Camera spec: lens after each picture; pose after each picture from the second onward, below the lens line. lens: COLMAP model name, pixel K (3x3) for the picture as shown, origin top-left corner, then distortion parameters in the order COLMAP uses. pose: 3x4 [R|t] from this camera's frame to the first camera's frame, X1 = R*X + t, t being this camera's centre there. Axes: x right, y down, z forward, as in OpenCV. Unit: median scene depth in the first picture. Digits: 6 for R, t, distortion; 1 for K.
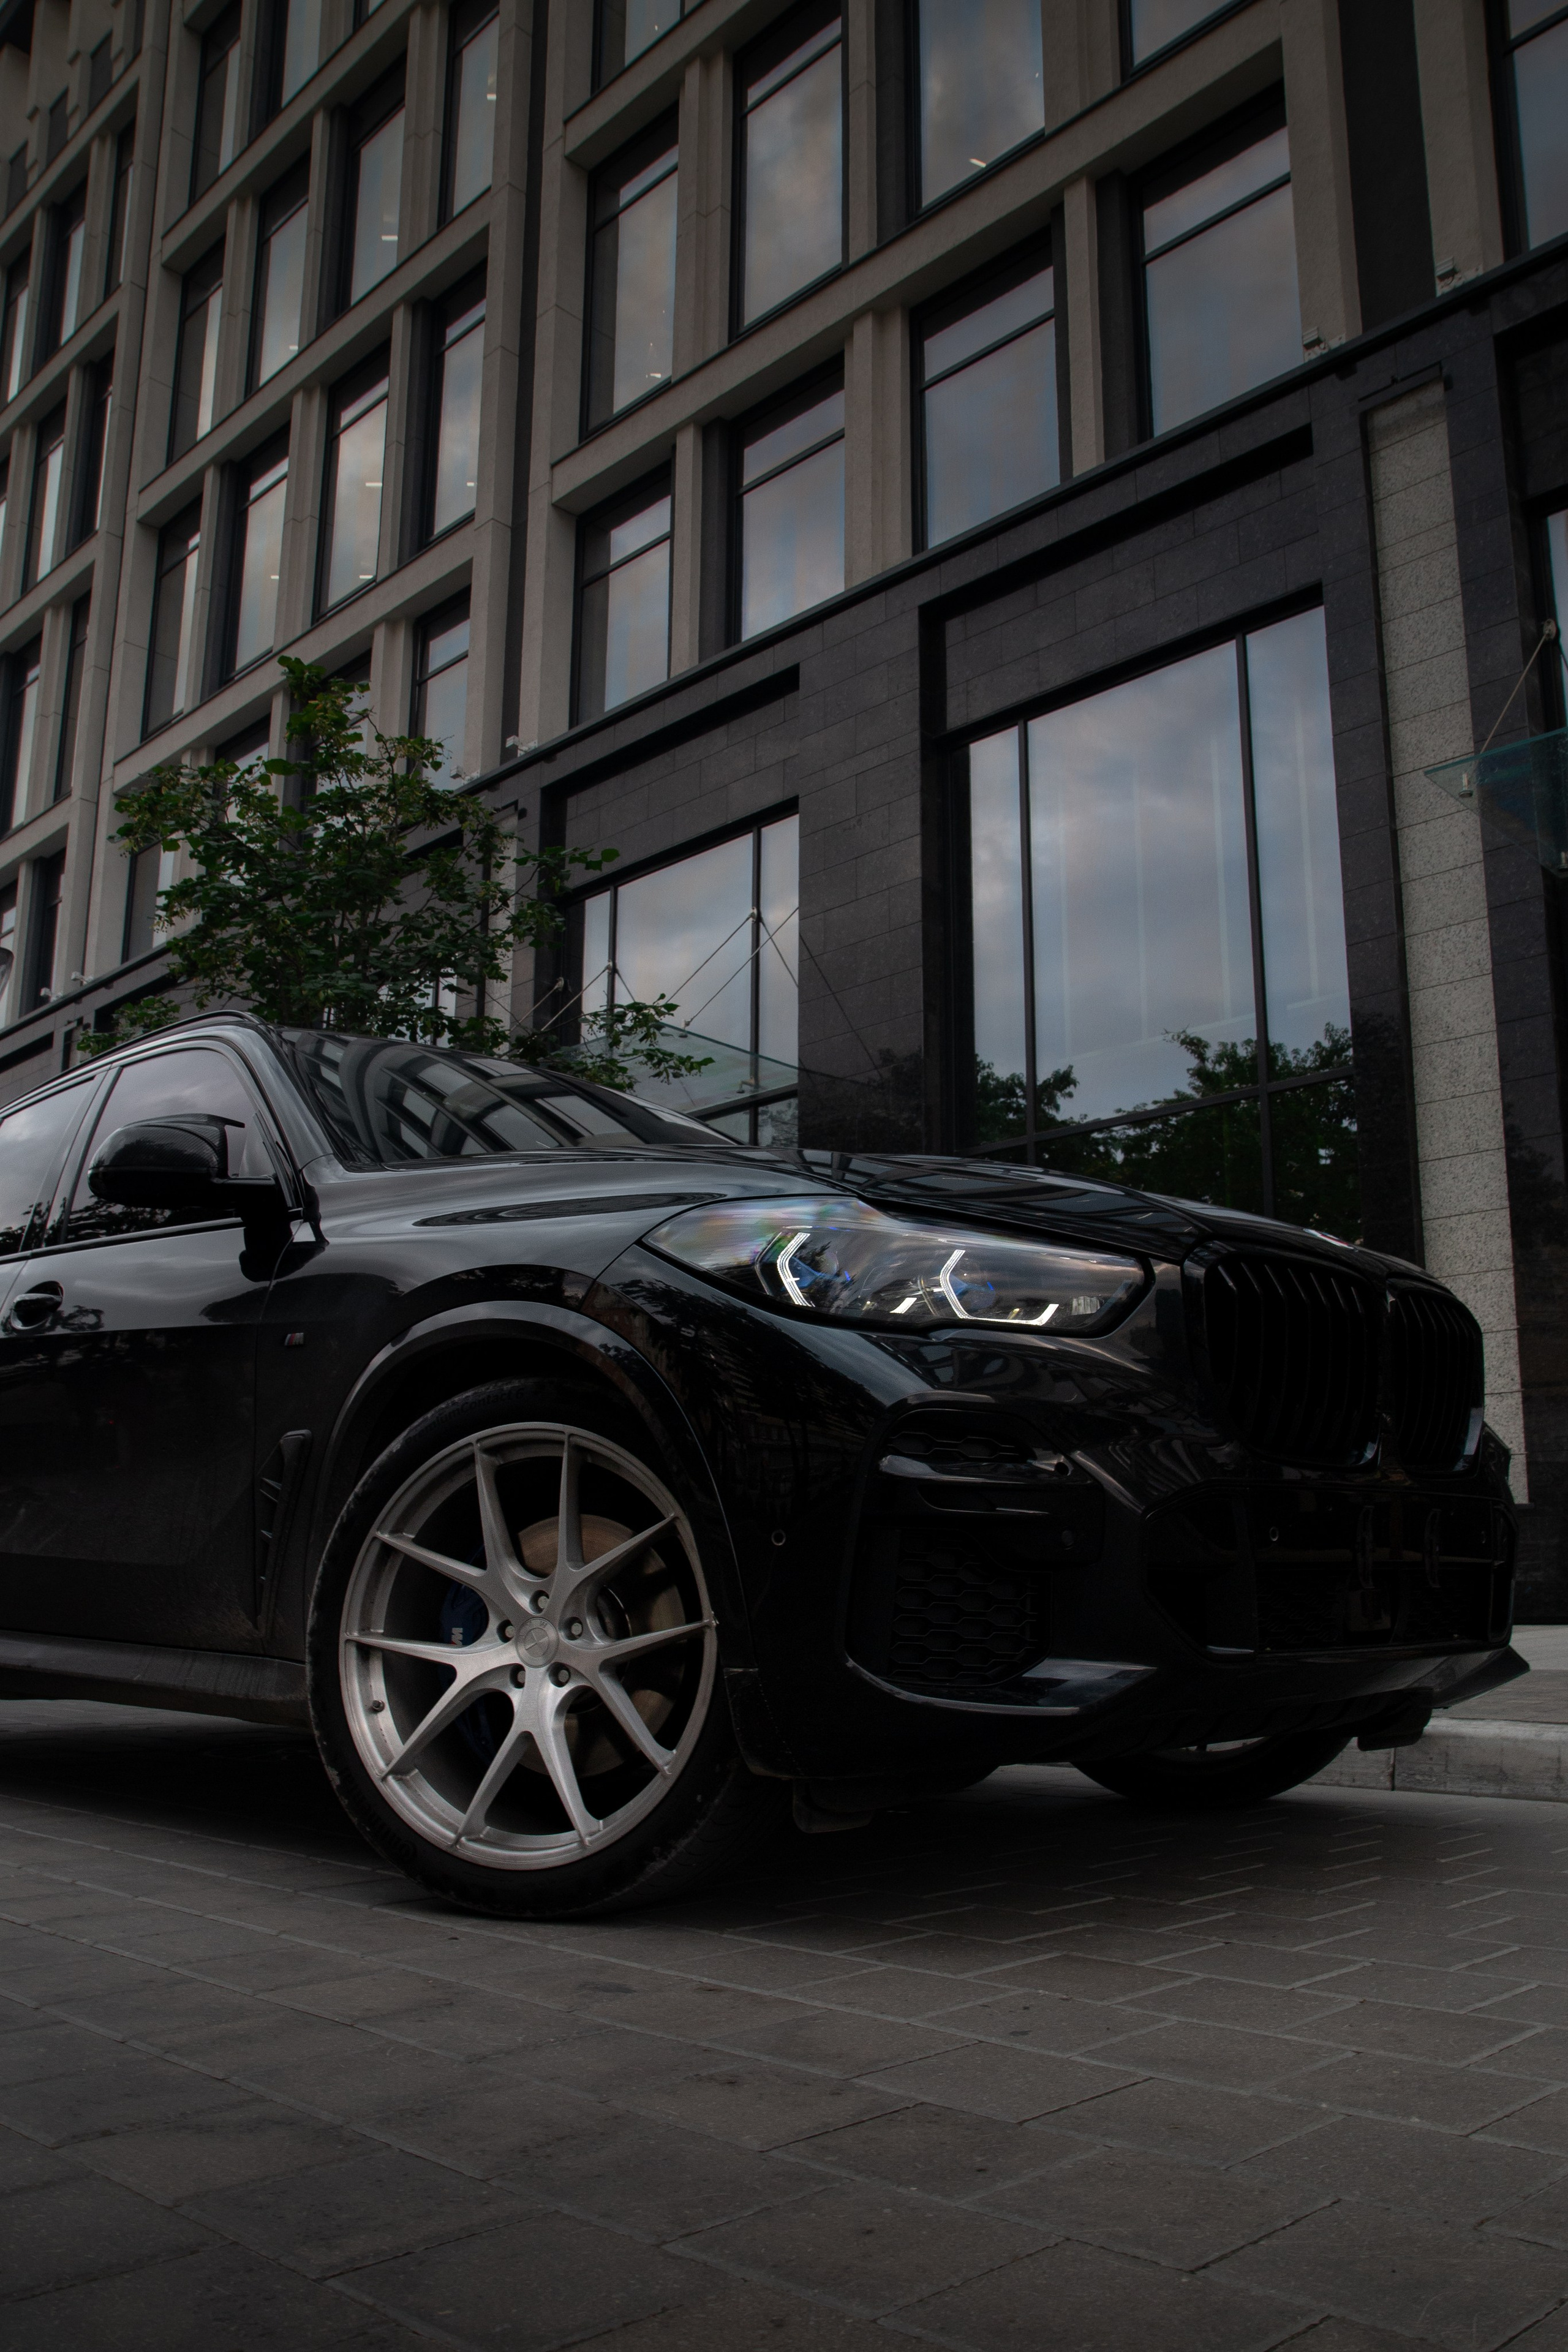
lens RADIAL K [[1881.3, 0, 795.6], [0, 1881.3, 1240.1], [0, 0, 1]] dist [-0.118321, 0.129794]
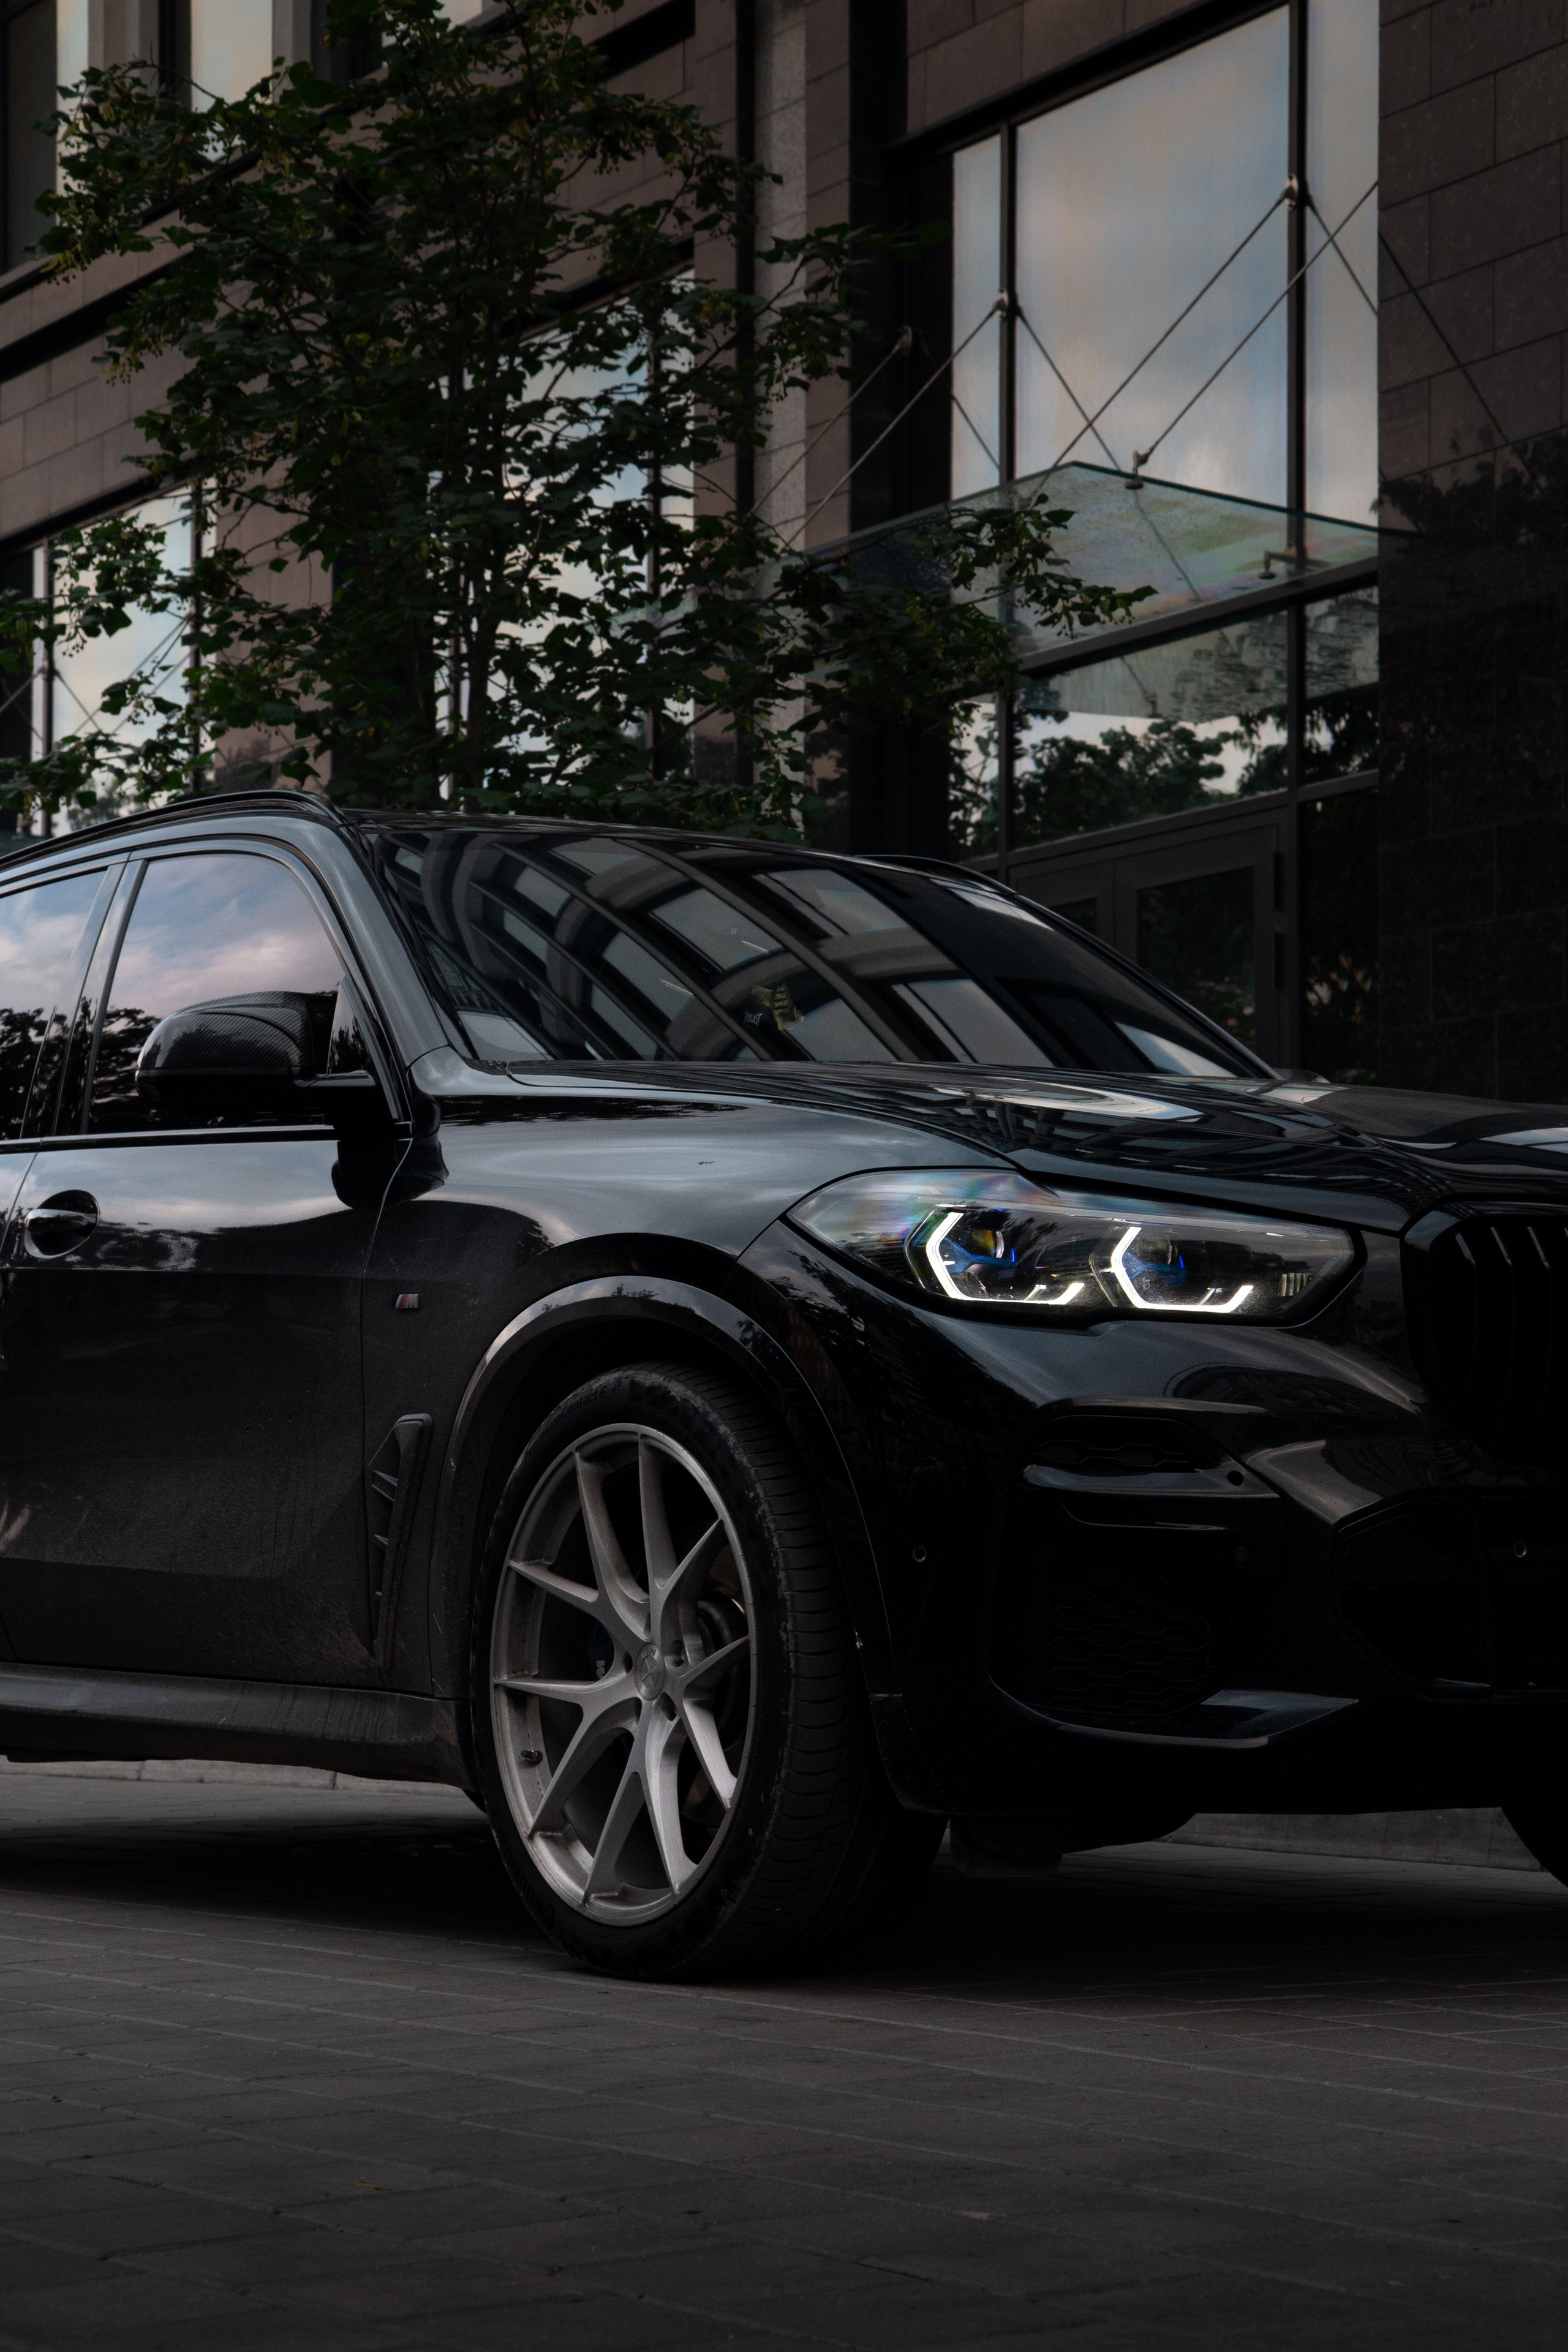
lens RADIAL K [[4603.9, 0, 773.5], [0, 4603.9, 1177.6], [0, 0, 1]] dist [0.292263, -0.022470]
pose [[0.983268, -0.019406, -0.181127, 0.200207], [0.037689, 0.994467, 0.098053, -0.153245], [0.178222, -0.103239, 0.978560, -0.742514]]
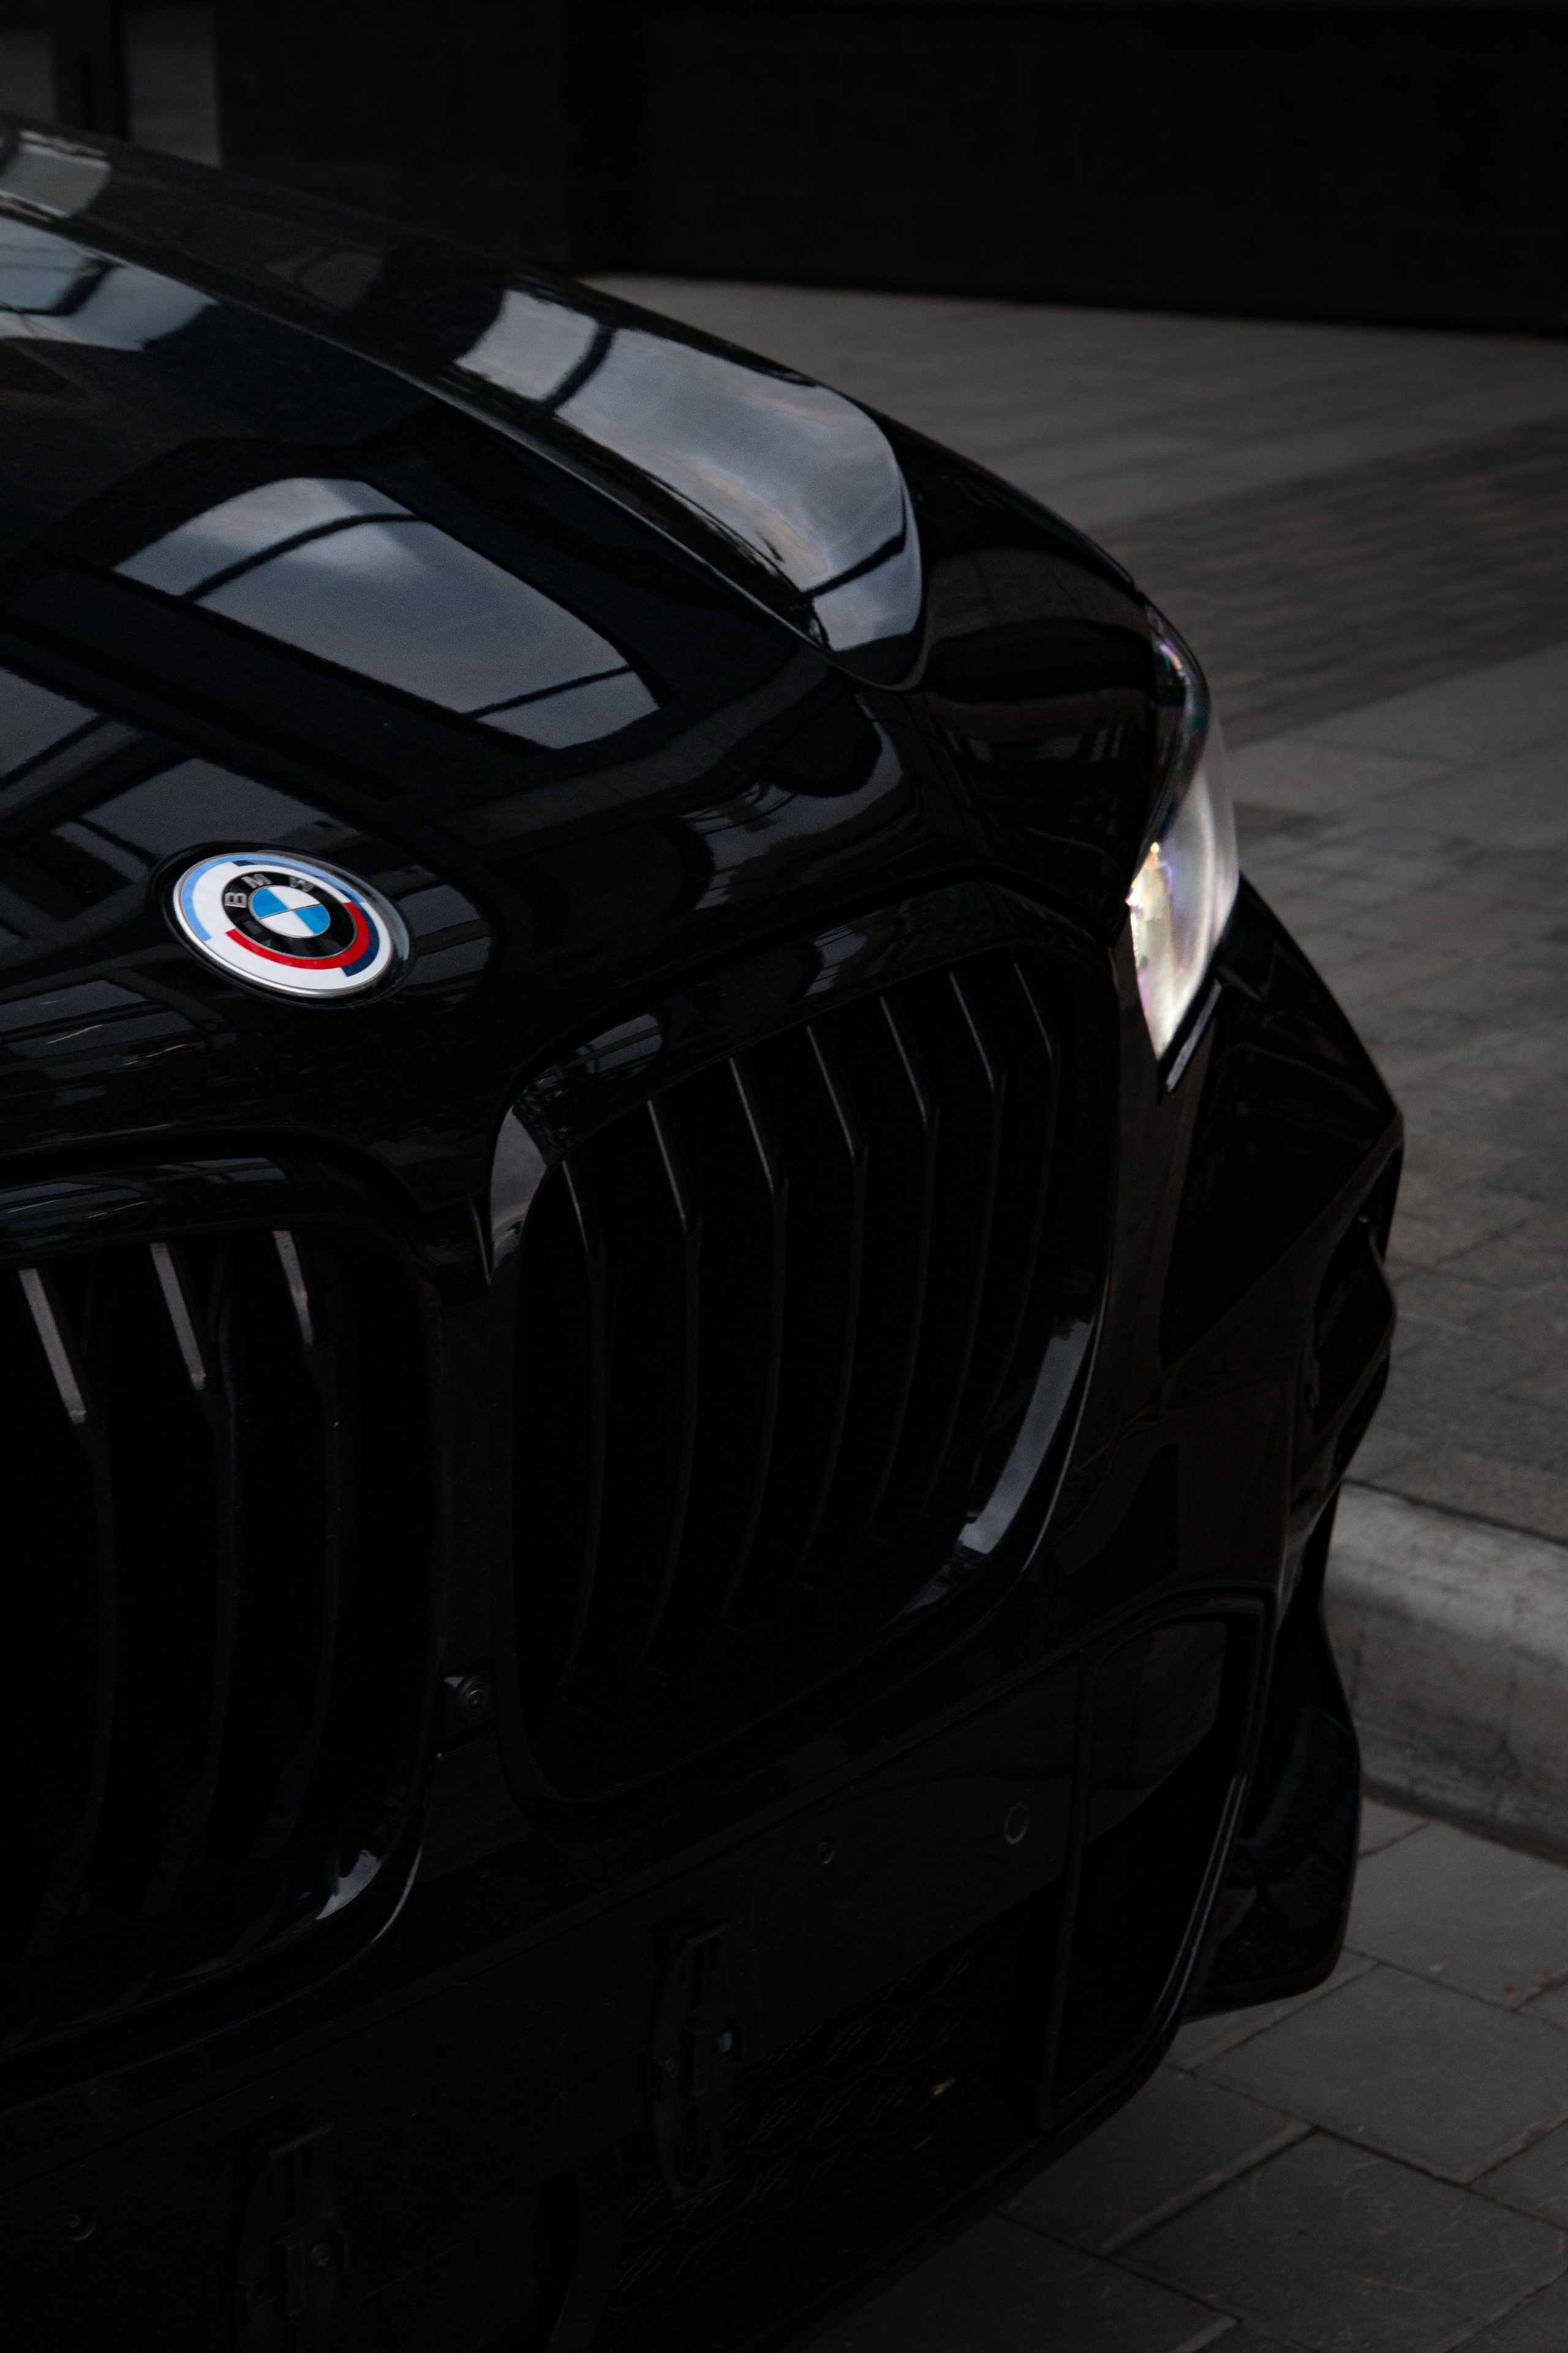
lens RADIAL K [[4556.7, 0, 784.4], [0, 4556.7, 1175.6], [0, 0, 1]] dist [0.279545, 0.148728]
pose [[0.999291, -0.032338, 0.019281, 0.251197], [0.019484, 0.882388, 0.470119, -0.184158], [-0.032216, -0.469410, 0.882393, 0.348759]]
